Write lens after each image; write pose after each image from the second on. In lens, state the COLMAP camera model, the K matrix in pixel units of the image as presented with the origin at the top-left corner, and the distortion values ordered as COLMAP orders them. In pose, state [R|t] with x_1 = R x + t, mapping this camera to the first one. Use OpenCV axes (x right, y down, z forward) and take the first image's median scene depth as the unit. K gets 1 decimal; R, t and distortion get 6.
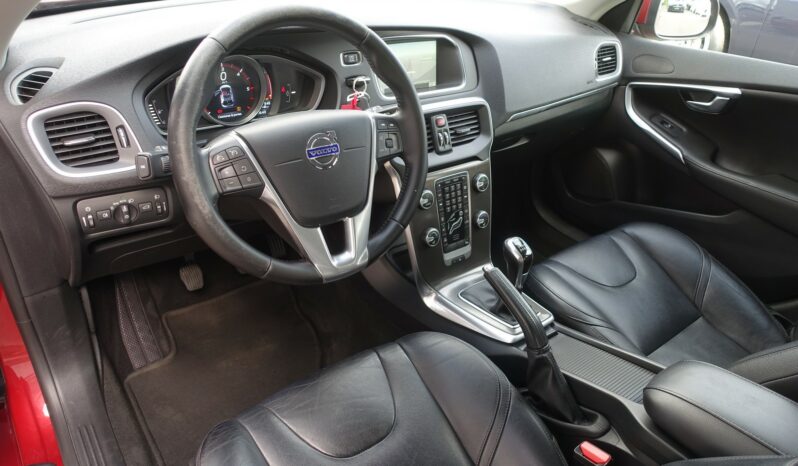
lens RADIAL K [[542.0, 0, 393.2], [0, 542.0, 228.2], [0, 0, 1]] dist [-0.006785, -0.000953]
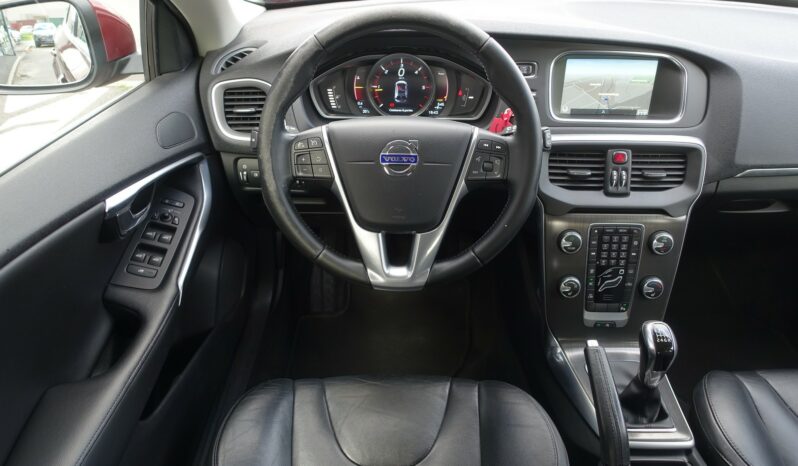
lens RADIAL K [[542.0, 0, 399.5], [0, 542.0, 227.4], [0, 0, 1]] dist [-0.006785, -0.000953]
pose [[0.791628, 0.272305, -0.546969, 0.287606], [-0.269992, 0.958956, 0.086651, -0.071998], [0.548115, 0.079082, 0.832656, 0.131690]]
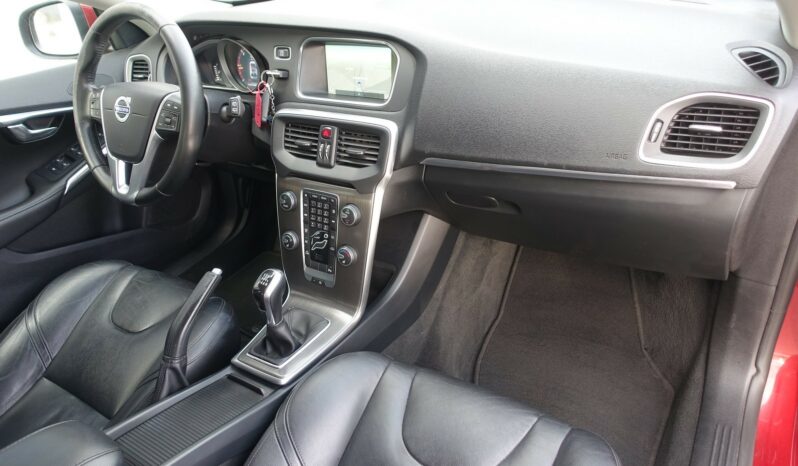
lens RADIAL K [[542.0, 0, 401.2], [0, 542.0, 238.1], [0, 0, 1]] dist [-0.006785, -0.000953]
pose [[0.349966, 0.400738, -0.846719, 0.945001], [-0.364339, 0.890940, 0.271079, -0.318697], [0.863007, 0.213624, 0.457803, 0.690405]]
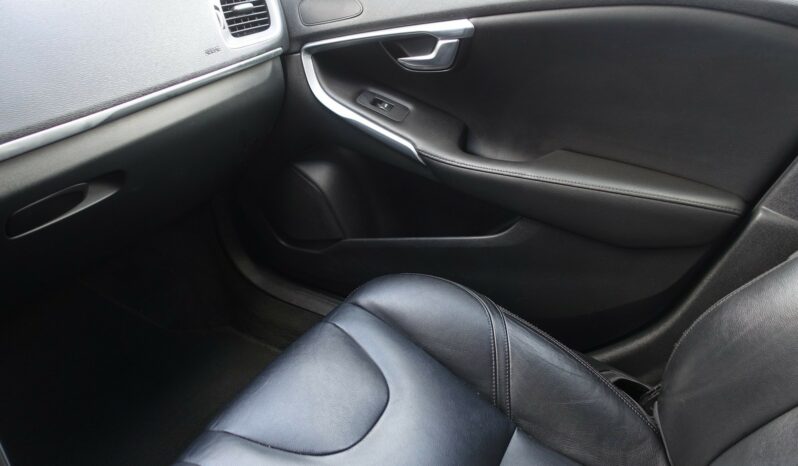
lens RADIAL K [[542.0, 0, 401.9], [0, 542.0, 235.7], [0, 0, 1]] dist [-0.006785, -0.000953]
pose [[0.907259, -0.262675, 0.328456, 0.375472], [0.266926, 0.963153, 0.032958, -0.085310], [-0.325010, 0.057772, 0.943944, 0.564594]]
